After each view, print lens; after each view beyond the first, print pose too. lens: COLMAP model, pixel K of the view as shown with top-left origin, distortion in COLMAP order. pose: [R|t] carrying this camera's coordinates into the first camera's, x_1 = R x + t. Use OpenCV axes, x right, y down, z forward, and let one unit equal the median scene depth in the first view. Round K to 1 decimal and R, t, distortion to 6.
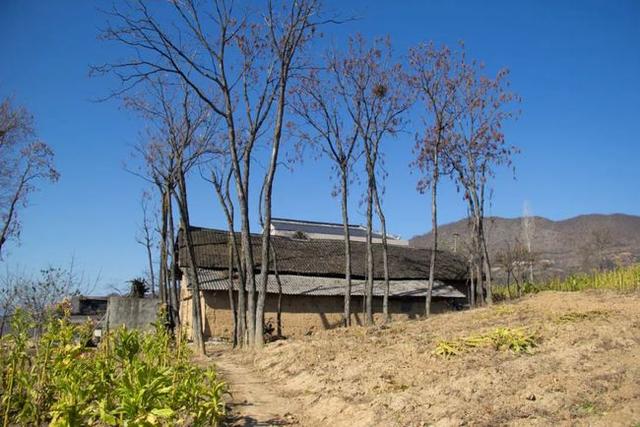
lens RADIAL K [[524.2, 0, 303.5], [0, 524.2, 214.4], [0, 0, 1]] dist [-0.189228, 0.122435]
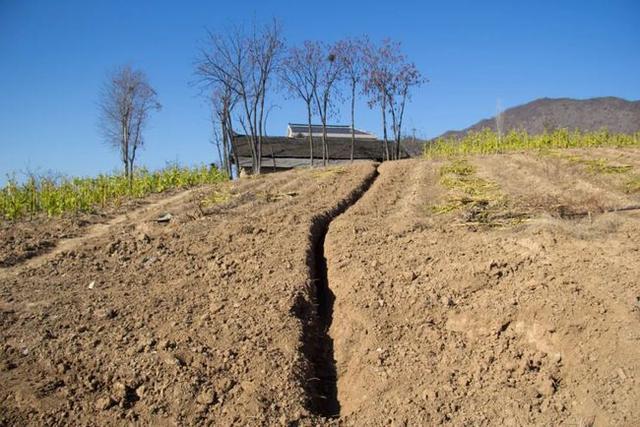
lens RADIAL K [[524.2, 0, 303.5], [0, 524.2, 214.4], [0, 0, 1]] dist [-0.189228, 0.122435]
pose [[0.989943, -0.020932, -0.139912, 0.239593], [0.050166, 0.976665, 0.208826, -0.067643], [0.132276, -0.213745, 0.967893, -0.748509]]
